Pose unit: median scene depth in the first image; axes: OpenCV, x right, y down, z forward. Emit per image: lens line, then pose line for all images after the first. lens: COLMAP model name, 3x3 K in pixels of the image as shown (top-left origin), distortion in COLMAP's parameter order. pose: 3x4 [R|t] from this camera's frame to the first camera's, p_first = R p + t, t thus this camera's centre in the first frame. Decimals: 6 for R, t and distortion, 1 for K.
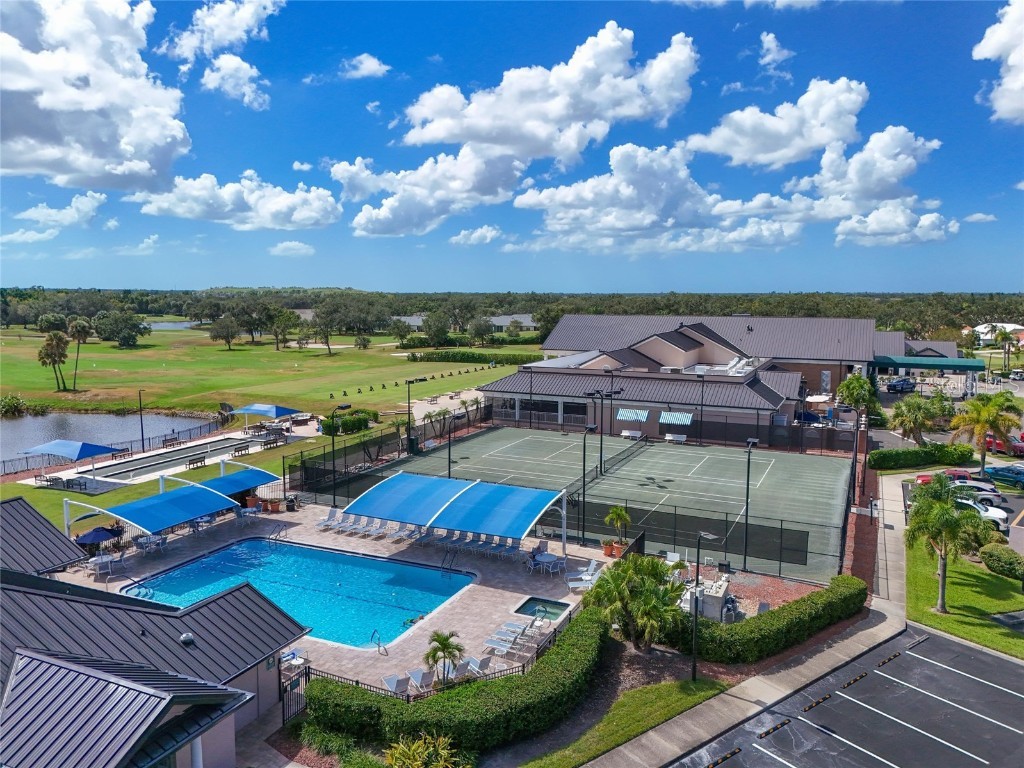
lens RADIAL K [[751.2, 0, 511.1], [0, 751.2, 385.5], [0, 0, 1]] dist [0.075685, -0.077125]
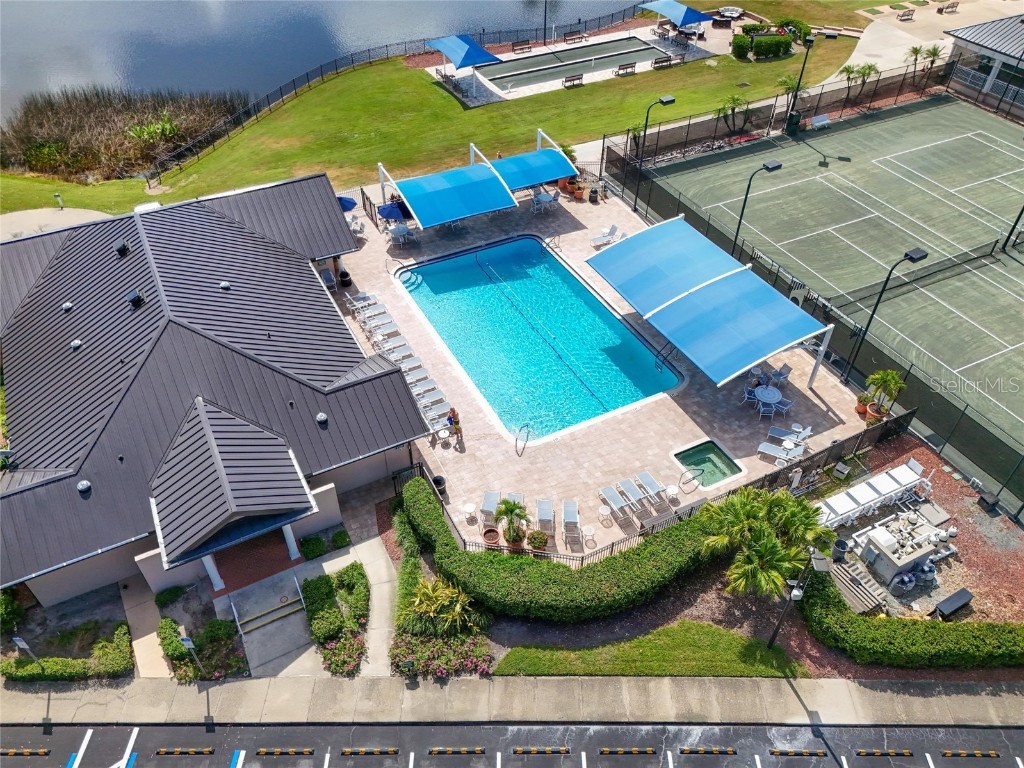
lens RADIAL K [[751.2, 0, 511.1], [0, 751.2, 385.5], [0, 0, 1]] dist [0.075685, -0.077125]
pose [[0.788252, 0.417546, -0.452011, 0.102759], [-0.077178, 0.795840, 0.600568, -0.140253], [0.610493, -0.438514, 0.659548, 0.130428]]
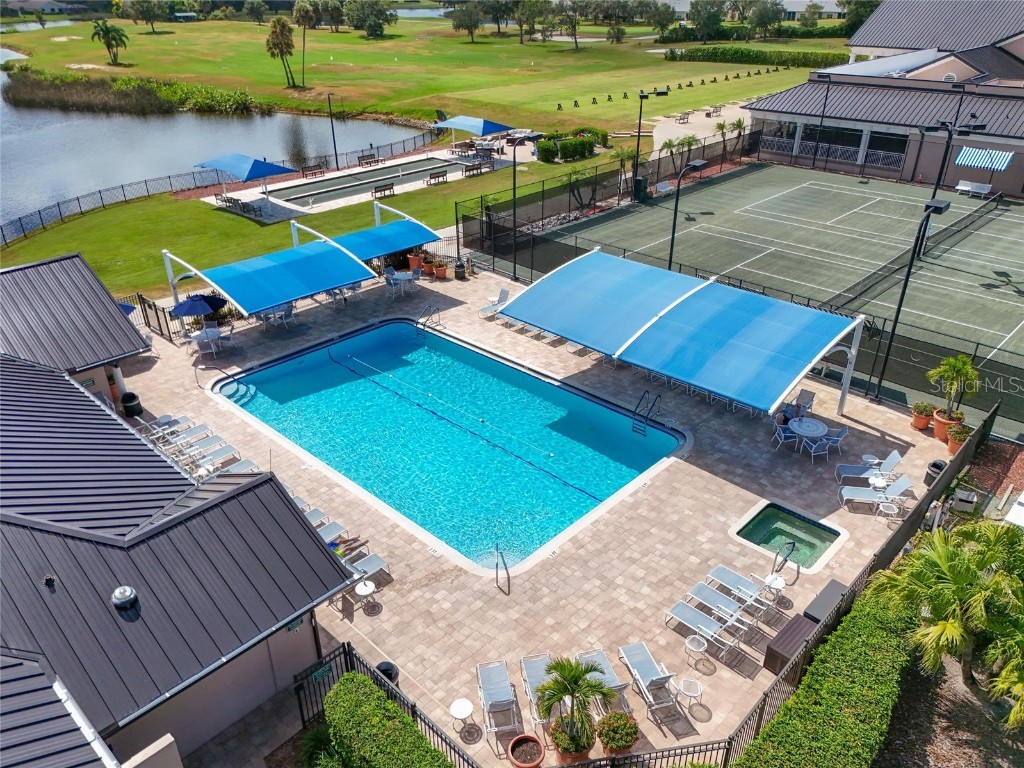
lens RADIAL K [[751.2, 0, 511.1], [0, 751.2, 385.5], [0, 0, 1]] dist [0.075685, -0.077125]
pose [[0.944812, 0.147126, -0.292720, -0.002761], [-0.029932, 0.928519, 0.370078, -0.010765], [0.326244, -0.340892, 0.881679, 0.201463]]
